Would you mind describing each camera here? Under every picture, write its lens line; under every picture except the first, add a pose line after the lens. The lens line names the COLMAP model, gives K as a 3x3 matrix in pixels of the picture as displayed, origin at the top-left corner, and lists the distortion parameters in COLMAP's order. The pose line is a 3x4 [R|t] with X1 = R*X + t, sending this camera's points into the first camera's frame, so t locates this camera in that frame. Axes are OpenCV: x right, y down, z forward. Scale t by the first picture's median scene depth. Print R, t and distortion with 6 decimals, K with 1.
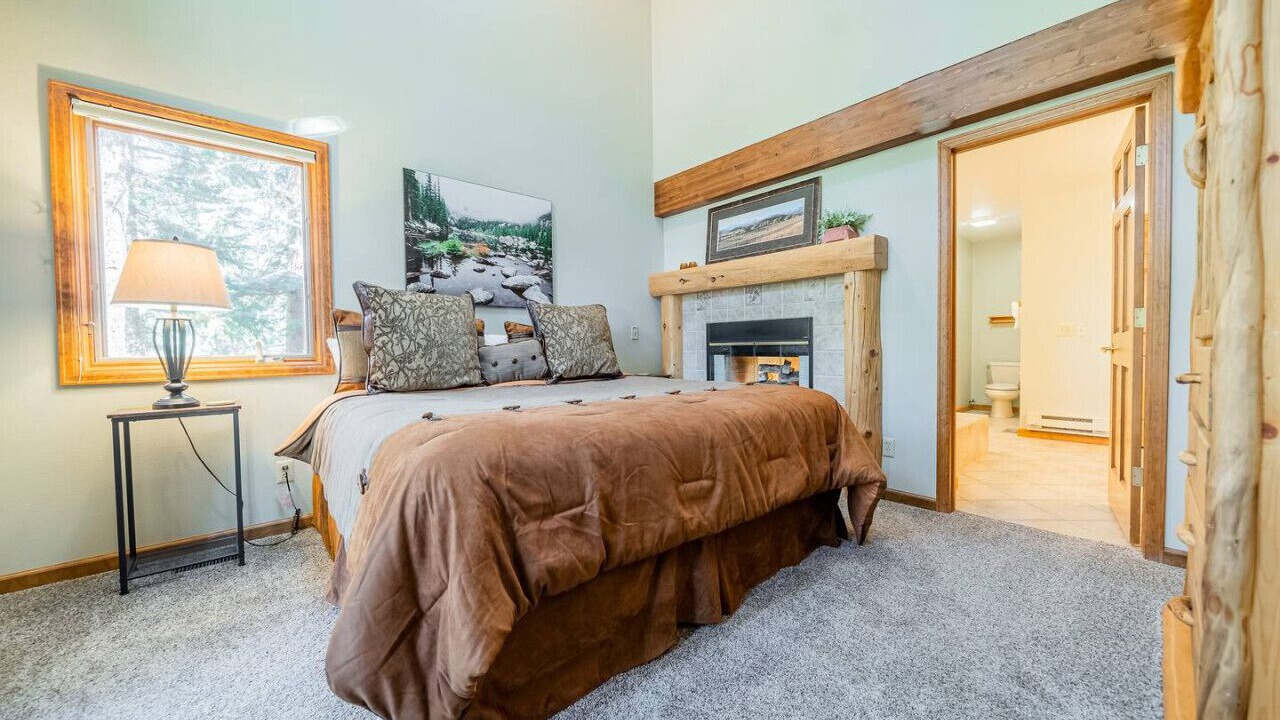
lens RADIAL K [[456.6, 0, 632.4], [0, 456.6, 359.5], [0, 0, 1]] dist [-0.001074, -0.000121]
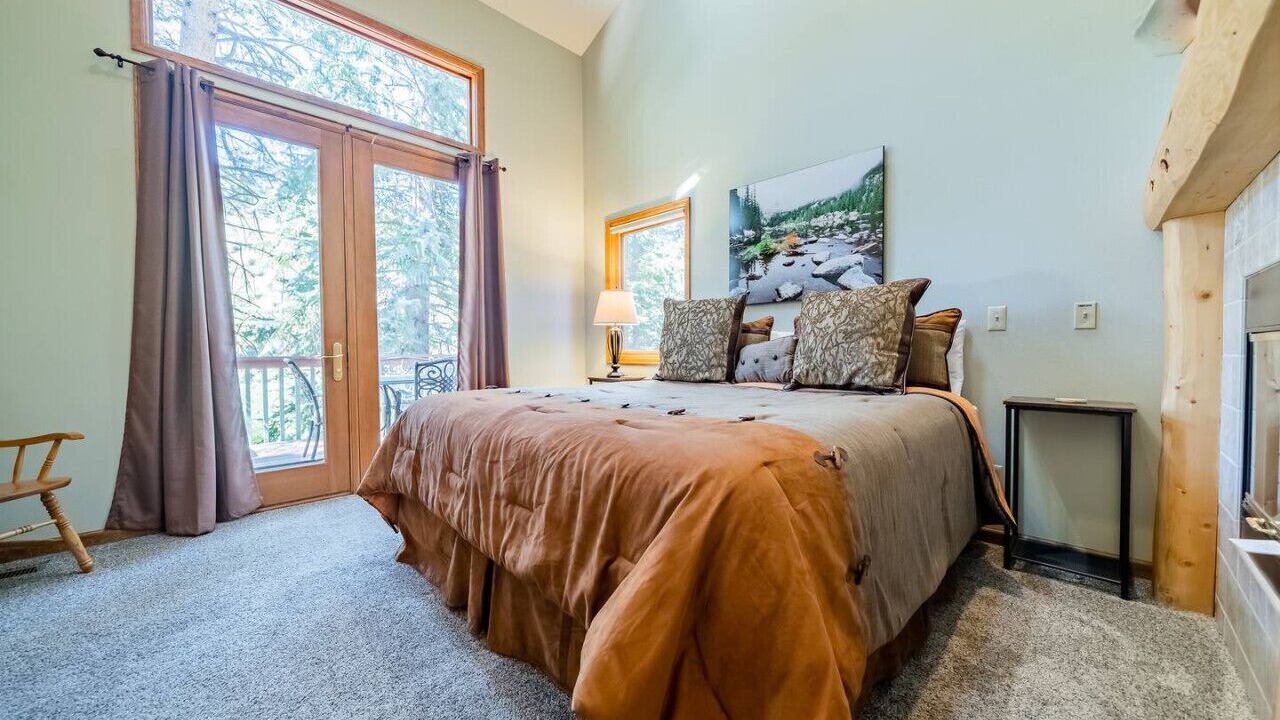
lens RADIAL K [[456.6, 0, 632.4], [0, 456.6, 359.5], [0, 0, 1]] dist [-0.001074, -0.000121]
pose [[0.083879, 0.034750, -0.995870, 0.598573], [-0.021955, 0.999214, 0.033018, -0.022222], [0.996234, 0.019095, 0.084576, 0.615574]]
